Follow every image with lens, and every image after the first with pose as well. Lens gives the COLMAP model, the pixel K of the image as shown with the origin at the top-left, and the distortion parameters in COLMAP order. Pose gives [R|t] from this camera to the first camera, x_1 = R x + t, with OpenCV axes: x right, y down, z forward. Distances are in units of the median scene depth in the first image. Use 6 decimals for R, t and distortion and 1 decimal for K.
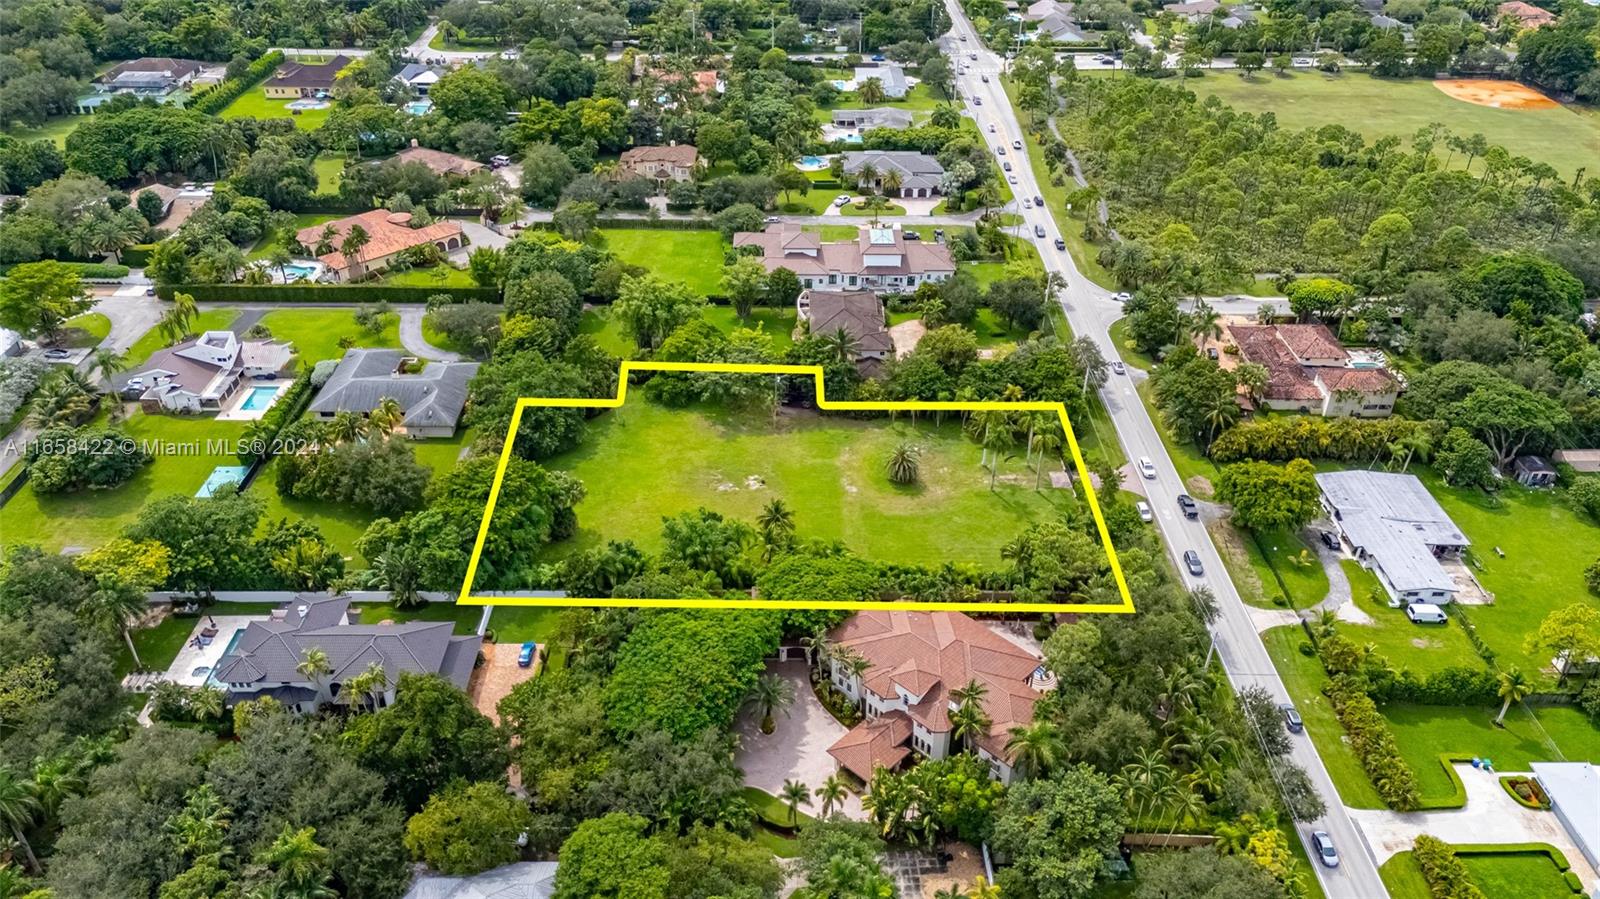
lens RADIAL K [[1162.1, 0, 804.9], [0, 1162.1, 449.6], [0, 0, 1]] dist [0.050300, -0.064215]
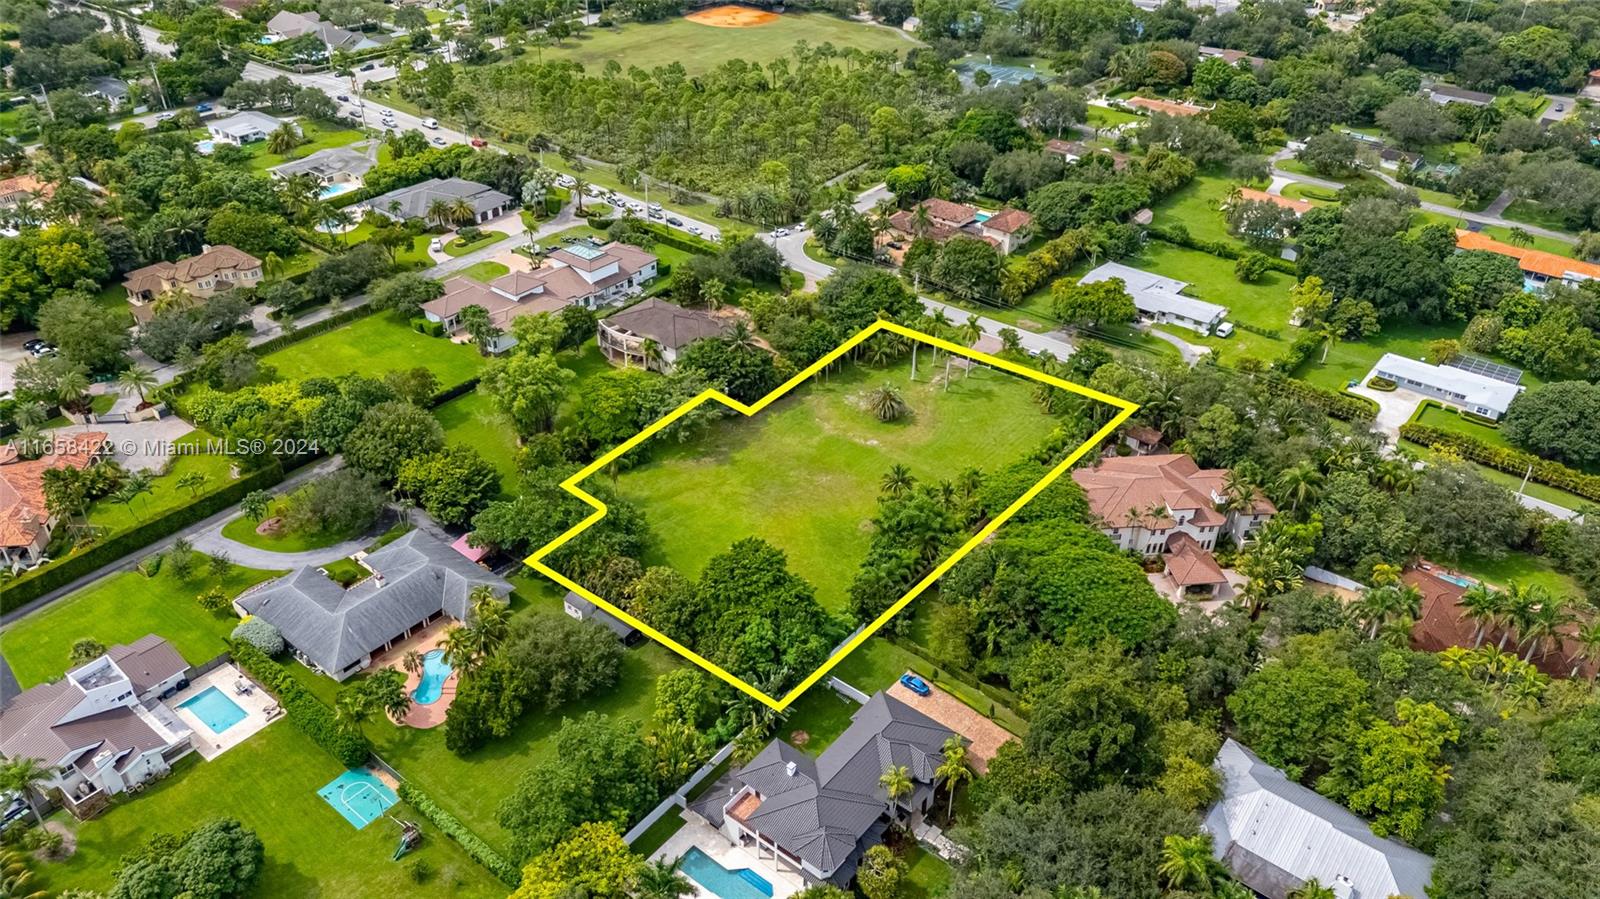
lens RADIAL K [[1162.1, 0, 804.9], [0, 1162.1, 449.6], [0, 0, 1]] dist [0.050300, -0.064215]
pose [[0.628797, -0.424954, 0.651175, -0.512378], [0.416674, 0.891210, 0.179244, -0.130342], [-0.656504, 0.158619, 0.737457, 0.184047]]
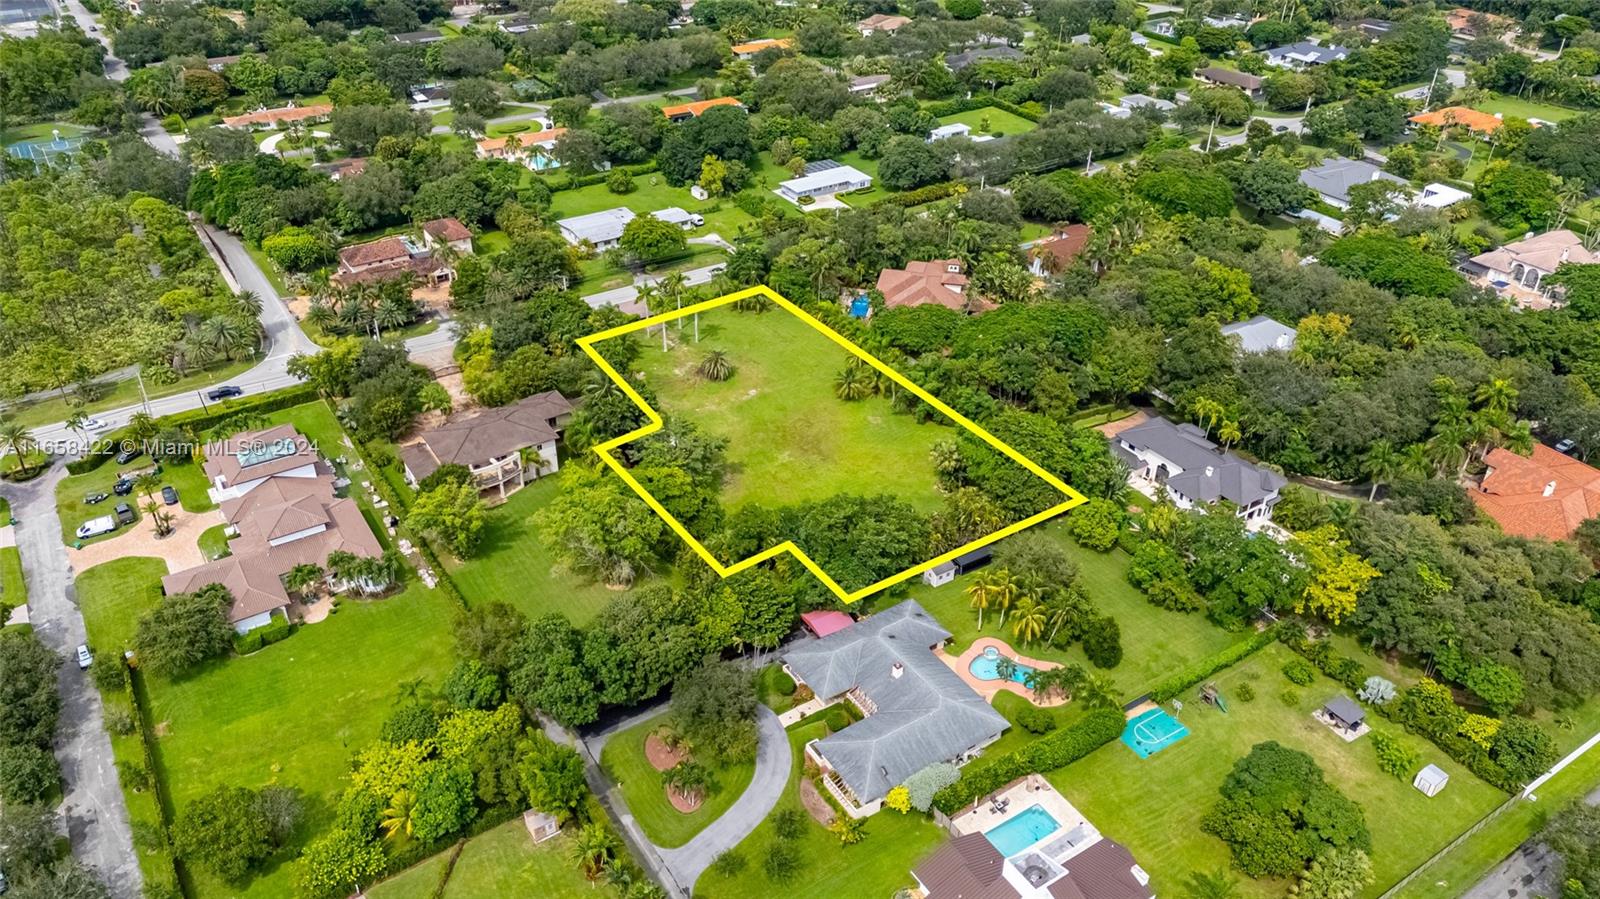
lens RADIAL K [[1162.1, 0, 804.9], [0, 1162.1, 449.6], [0, 0, 1]] dist [0.050300, -0.064215]
pose [[-0.546895, -0.469201, 0.693366, -0.604666], [0.435705, 0.547687, 0.714283, -0.545293], [-0.714889, 0.692741, -0.095094, 0.814833]]
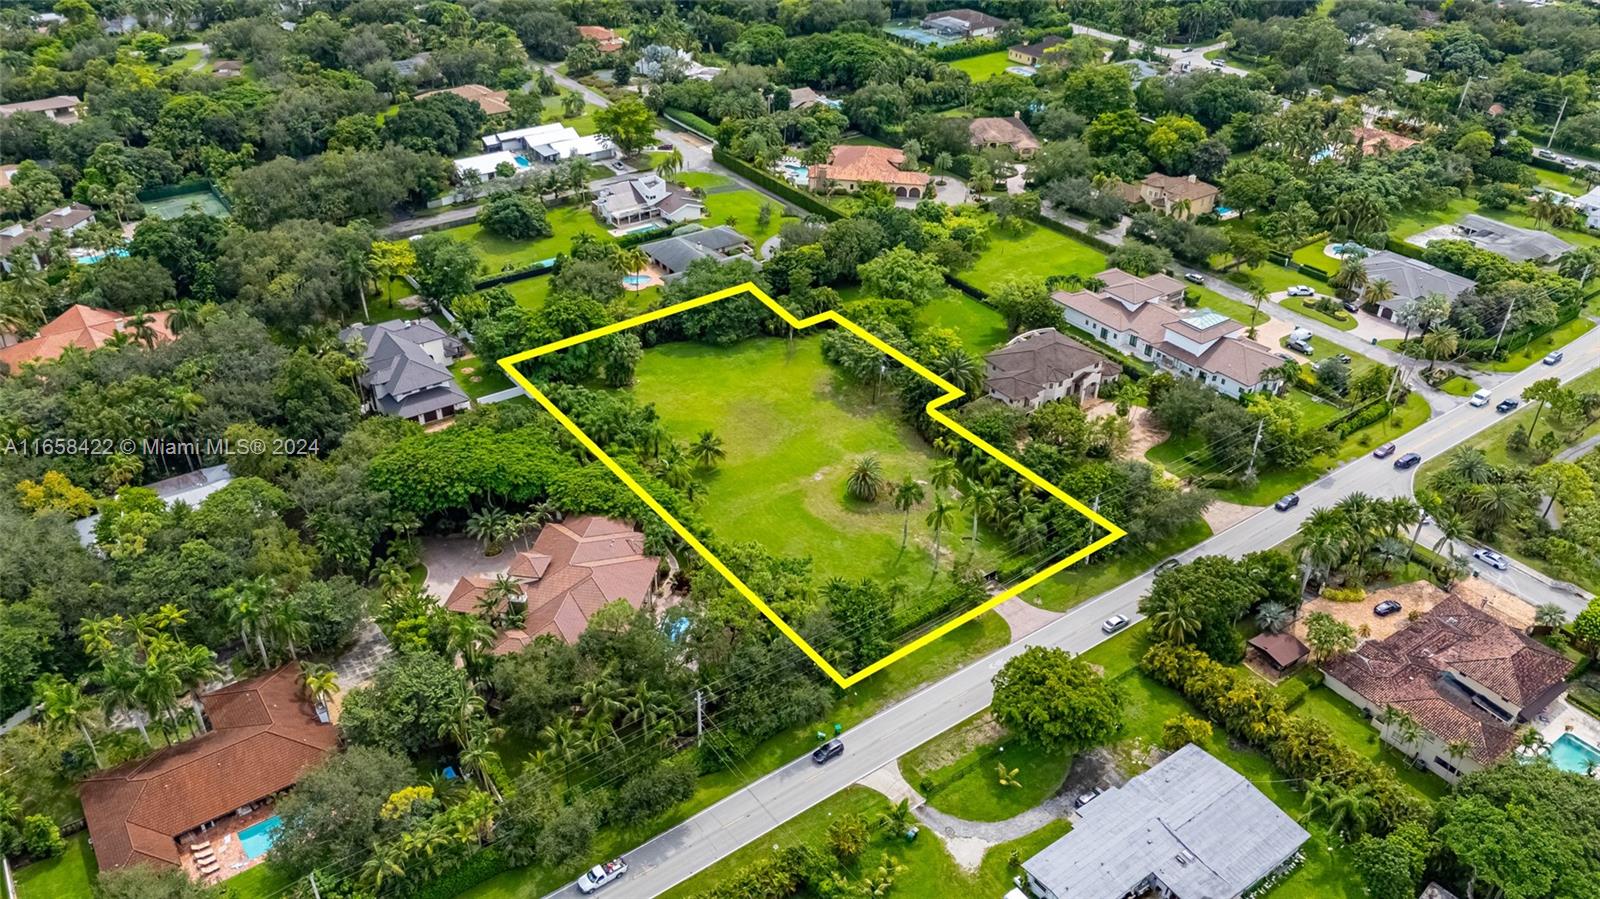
lens RADIAL K [[1162.1, 0, 804.9], [0, 1162.1, 449.6], [0, 0, 1]] dist [0.050300, -0.064215]
pose [[0.576728, 0.440886, -0.687753, 0.523941], [-0.451352, 0.873676, 0.181583, -0.119324], [0.680931, 0.205694, 0.702868, 0.203381]]
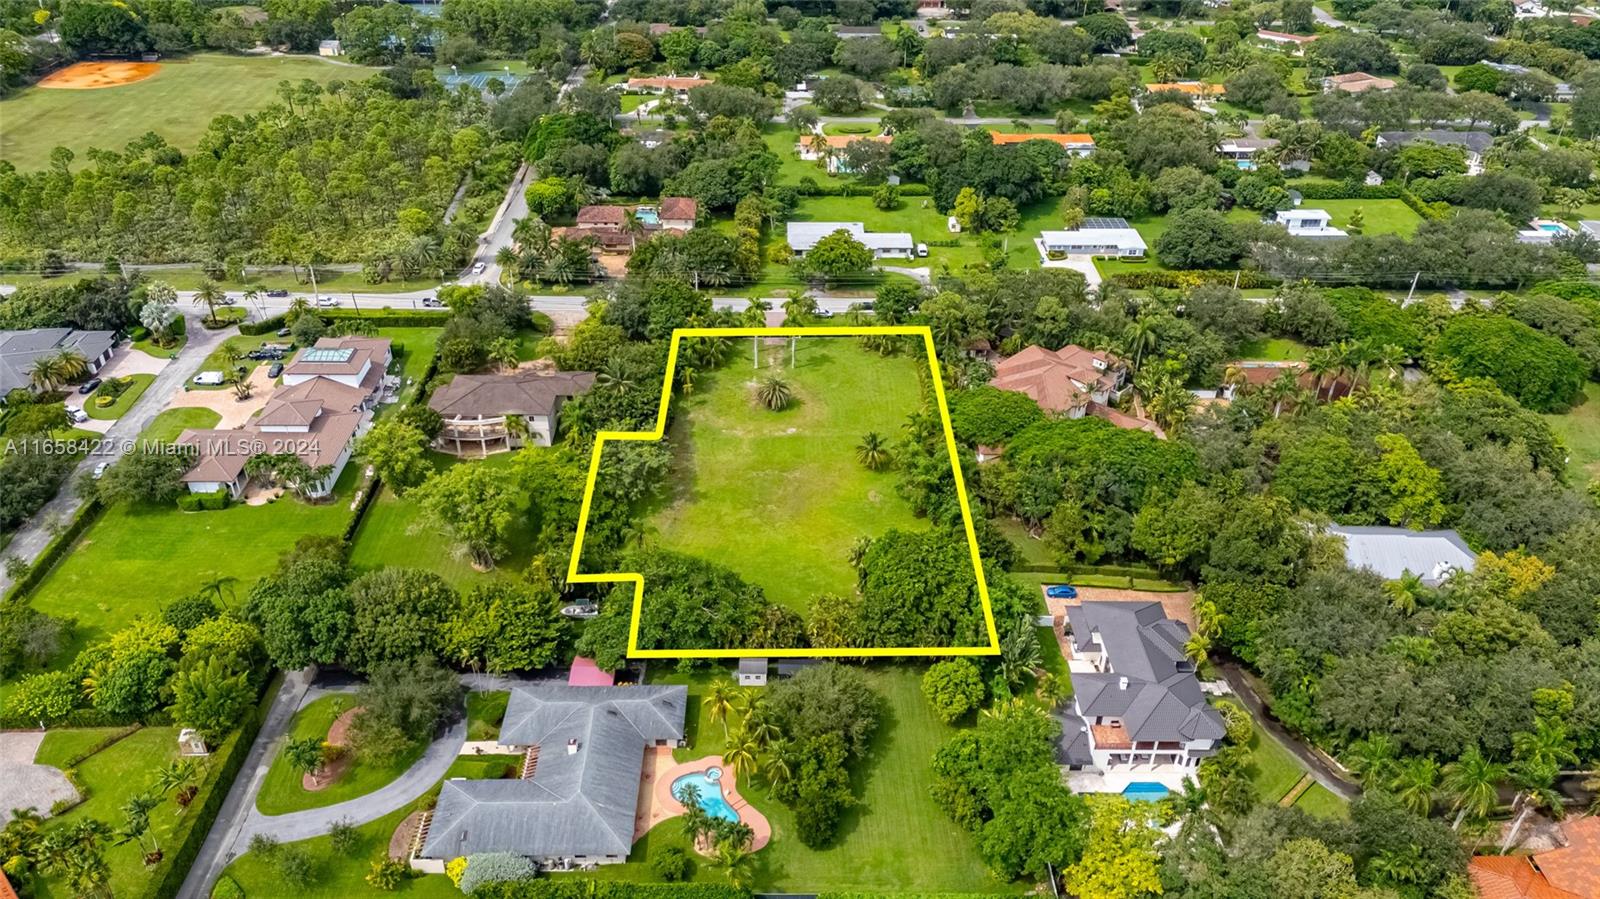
lens RADIAL K [[1162.1, 0, 804.9], [0, 1162.1, 449.6], [0, 0, 1]] dist [0.050300, -0.064215]
pose [[-0.011094, -0.550843, 0.834535, -0.649618], [0.529315, 0.704832, 0.472268, -0.340790], [-0.848353, 0.446971, 0.283750, 0.501438]]
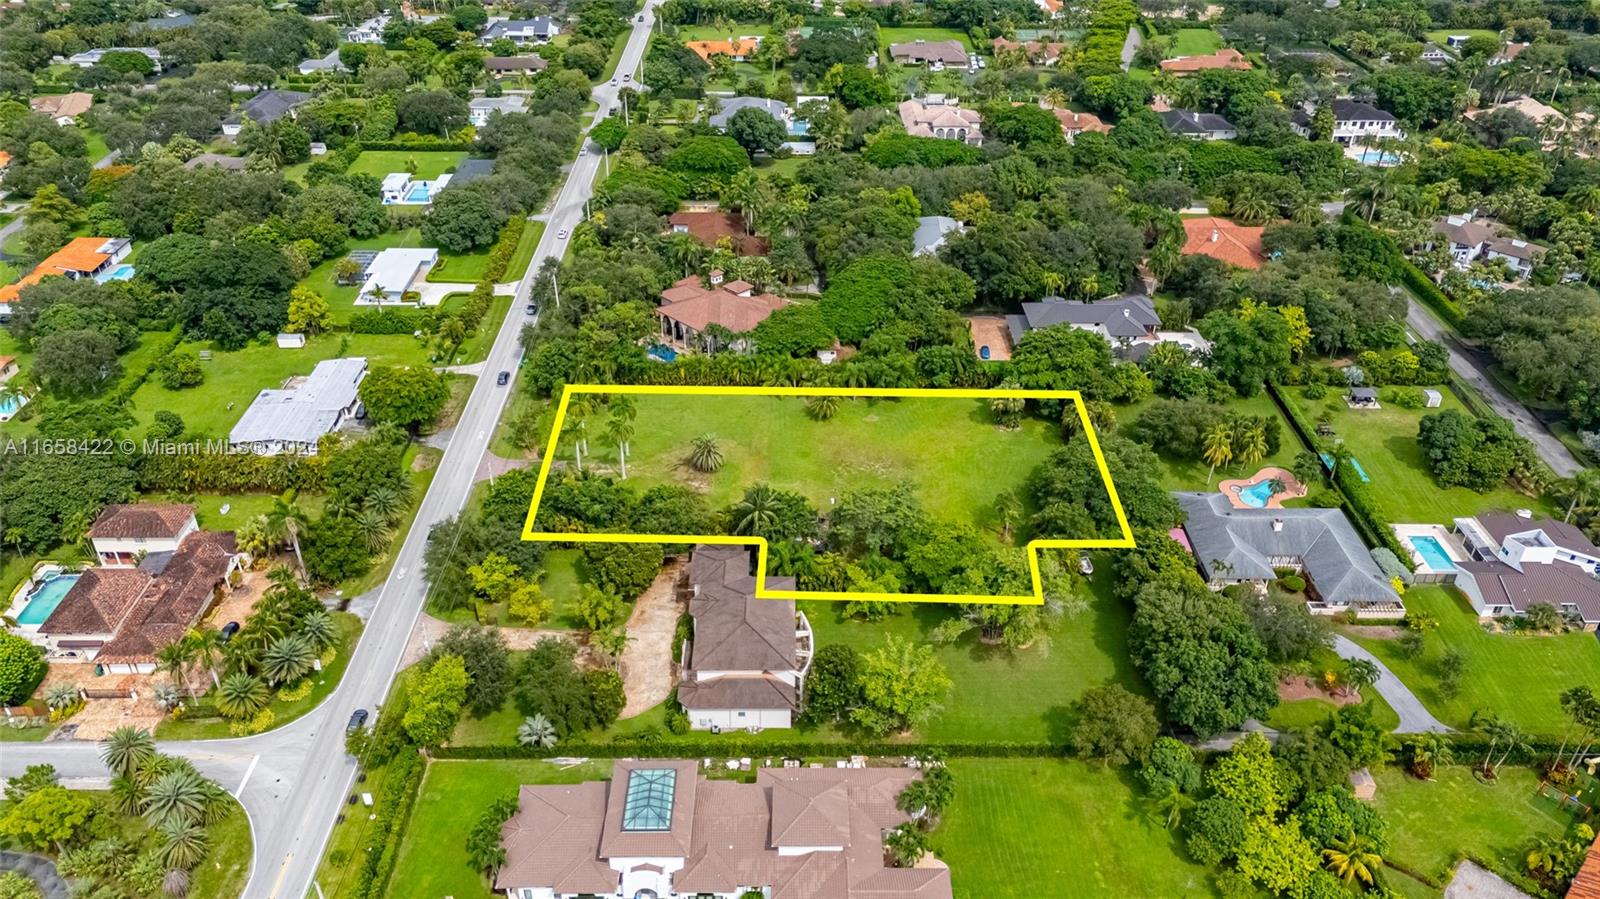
lens RADIAL K [[1162.1, 0, 804.9], [0, 1162.1, 449.6], [0, 0, 1]] dist [0.050300, -0.064215]
pose [[-0.999826, -0.013229, -0.013138, 0.007279], [-0.017442, 0.414792, 0.909749, -0.688839], [-0.006585, 0.909820, -0.414951, 1.049134]]
